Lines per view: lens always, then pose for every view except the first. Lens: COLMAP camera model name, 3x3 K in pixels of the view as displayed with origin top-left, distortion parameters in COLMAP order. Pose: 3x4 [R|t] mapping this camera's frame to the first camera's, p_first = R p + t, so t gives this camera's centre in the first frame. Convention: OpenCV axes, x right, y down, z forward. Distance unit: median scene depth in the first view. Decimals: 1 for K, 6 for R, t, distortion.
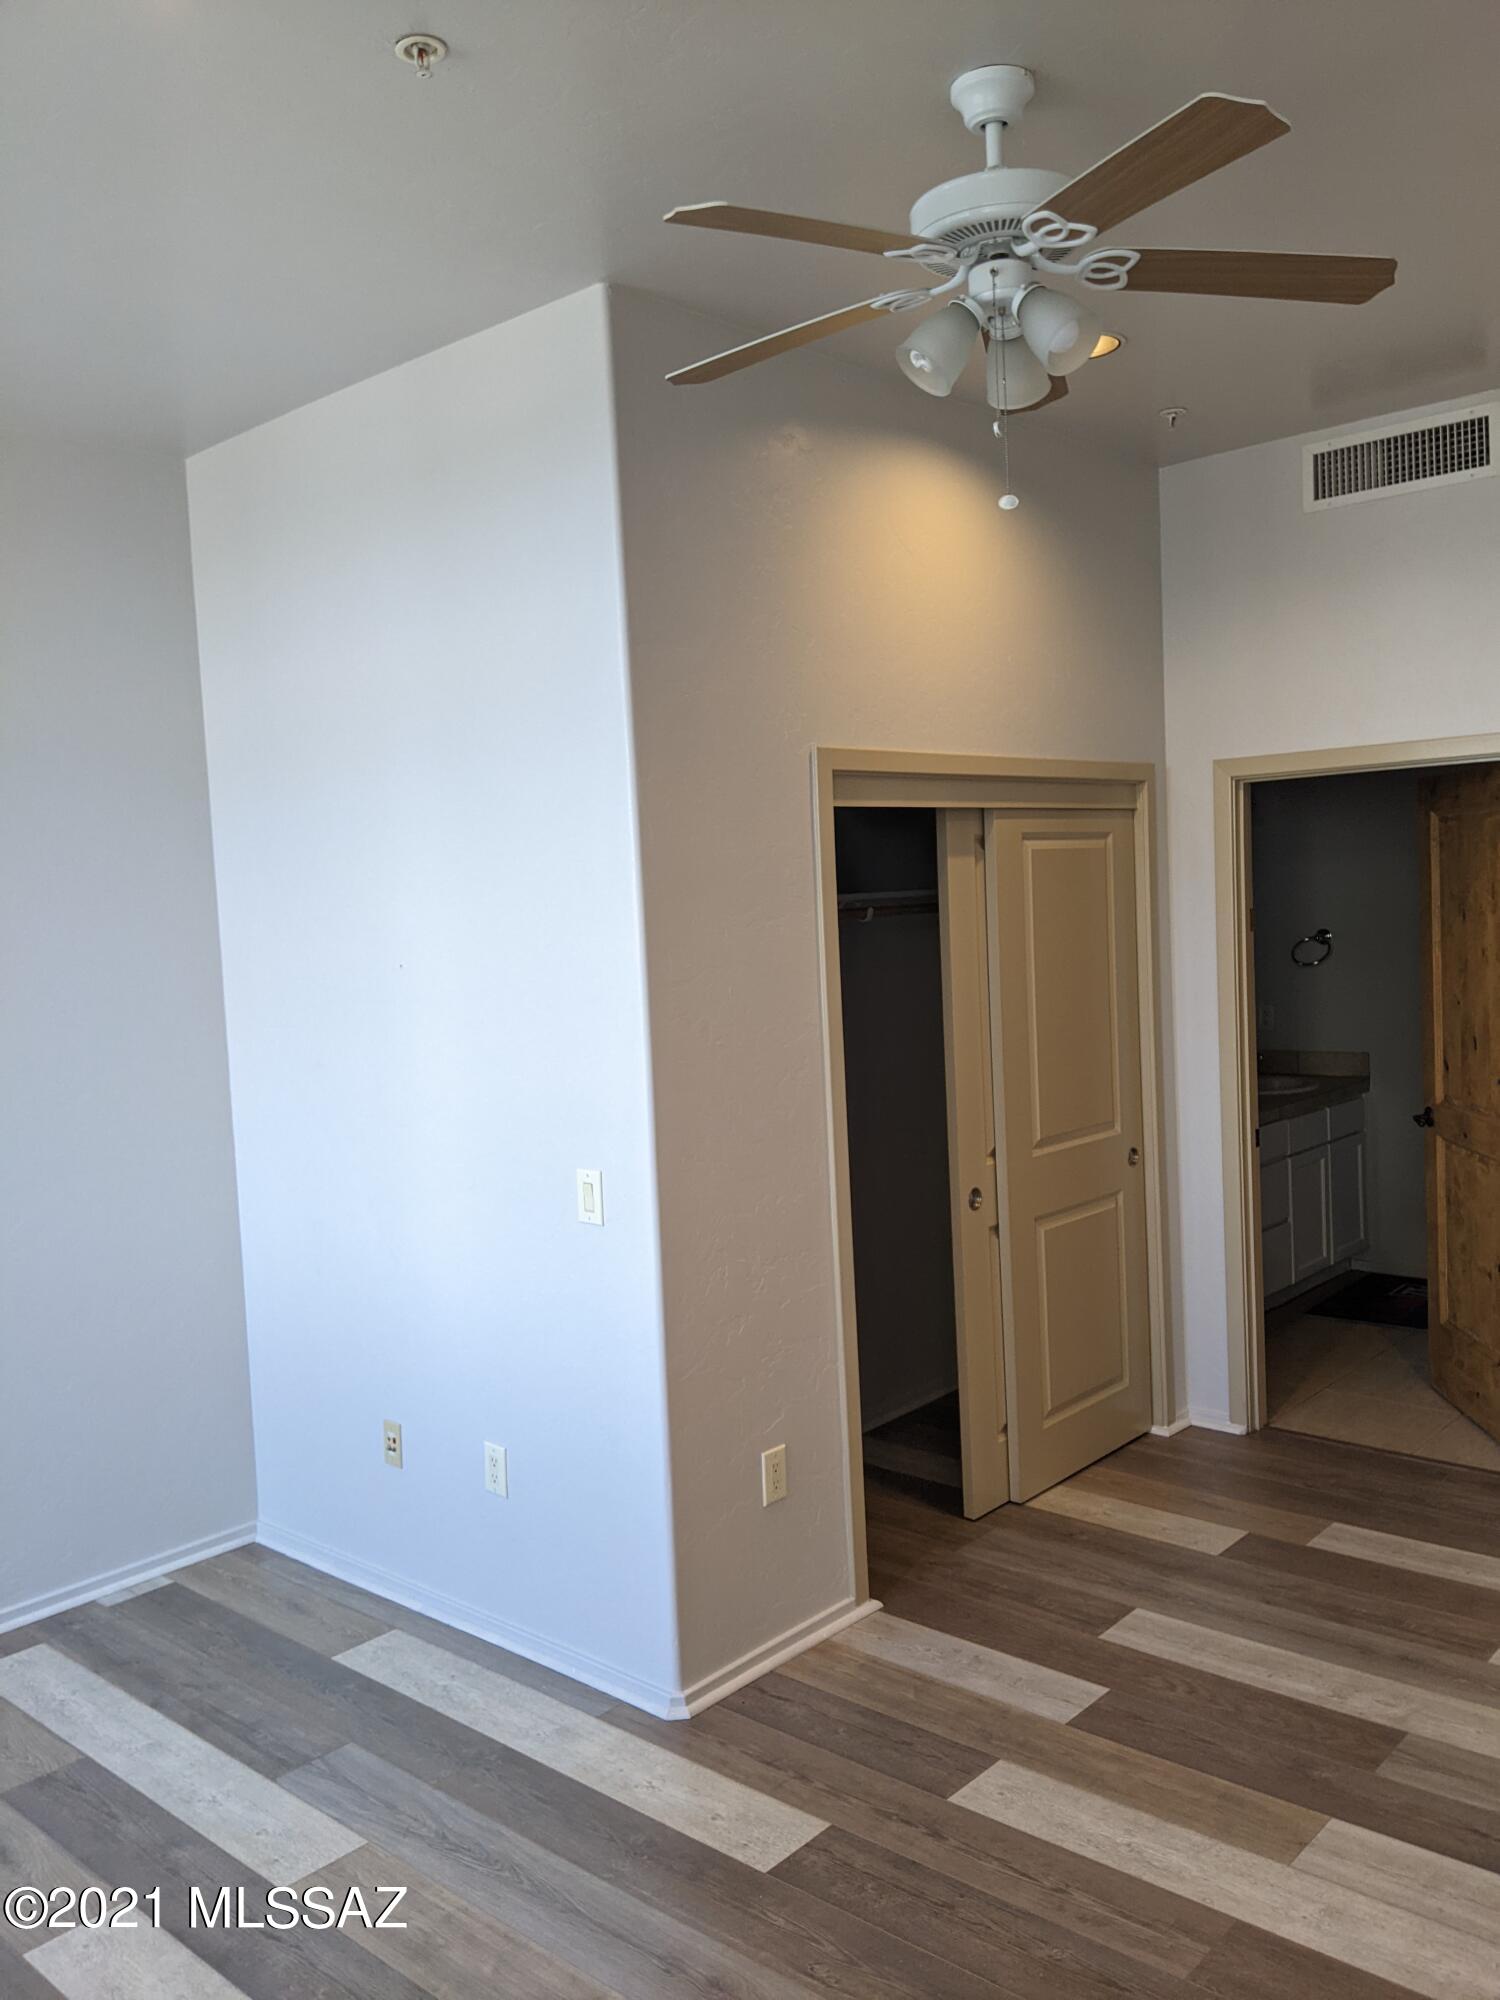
lens RADIAL K [[1617.8, 0, 757.9], [0, 1617.8, 997.1], [0, 0, 1]] dist [0.060163, -0.117473]
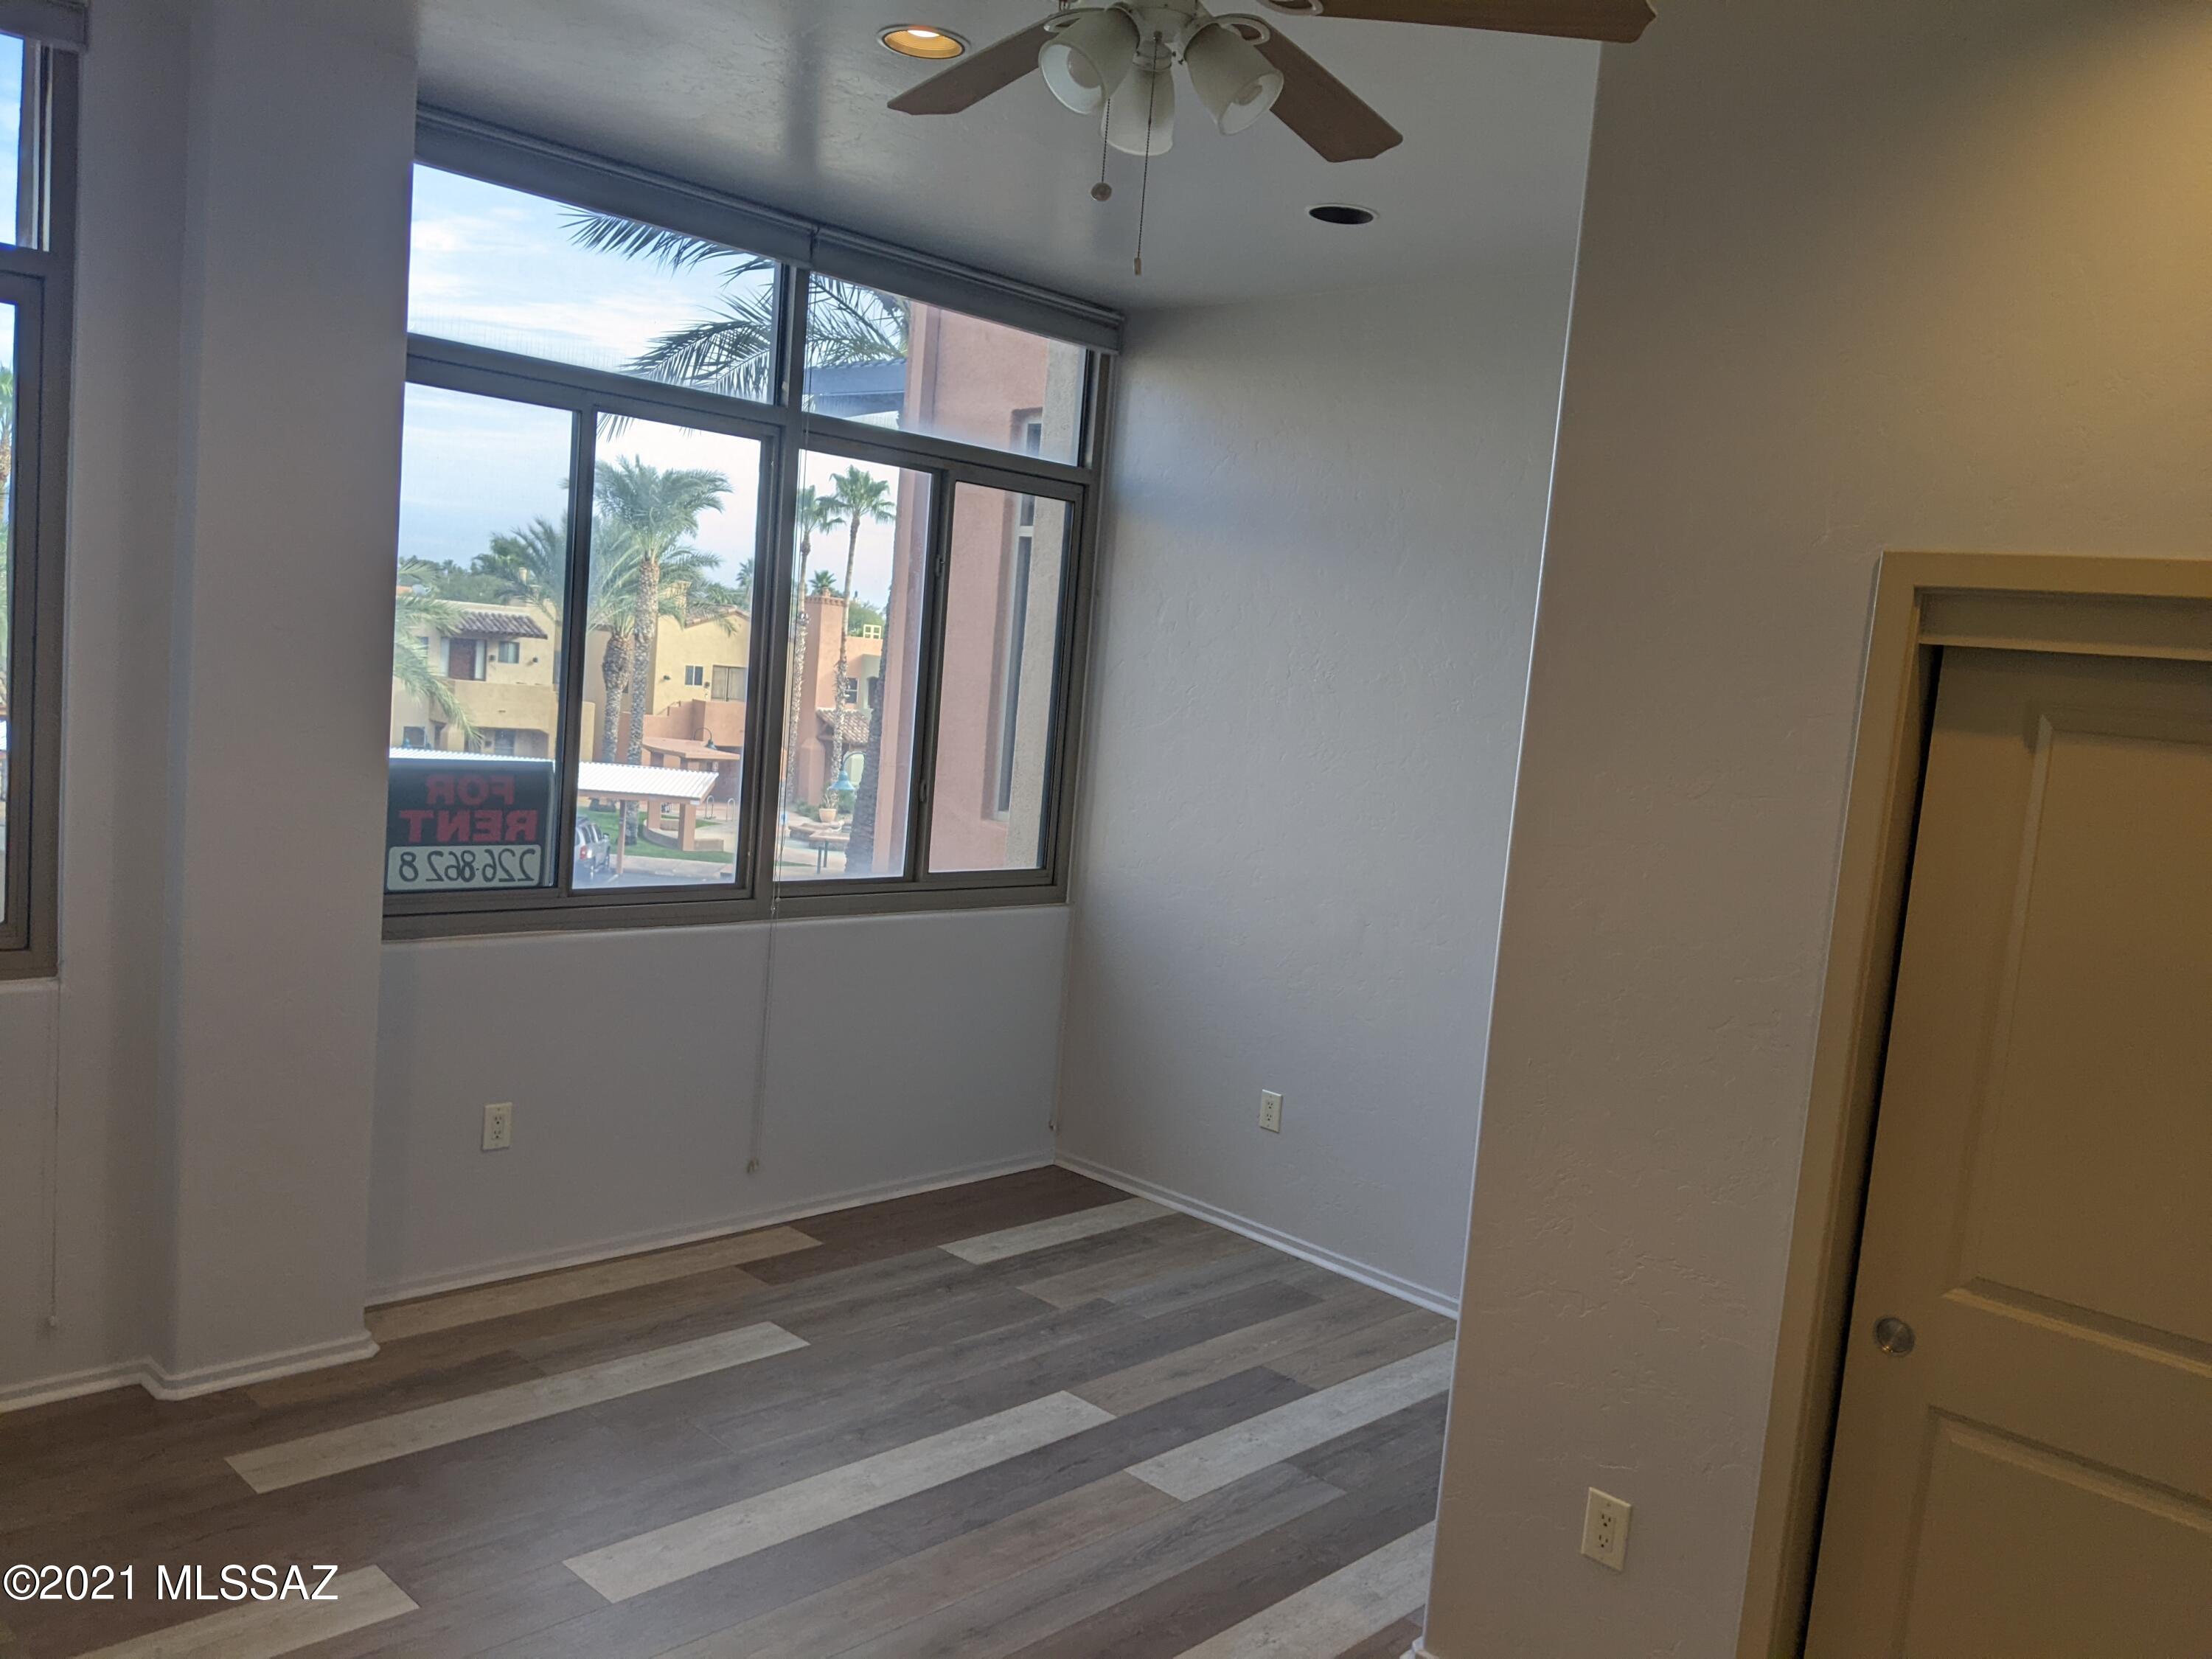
lens RADIAL K [[1789.3, 0, 1126.2], [0, 1789.3, 829.9], [0, 0, 1]] dist [0.060163, -0.117473]
pose [[-0.040813, 0.136362, -0.989818, 0.902063], [-0.153091, 0.978093, 0.141059, -0.116366], [0.987369, 0.157289, -0.019043, 0.847275]]
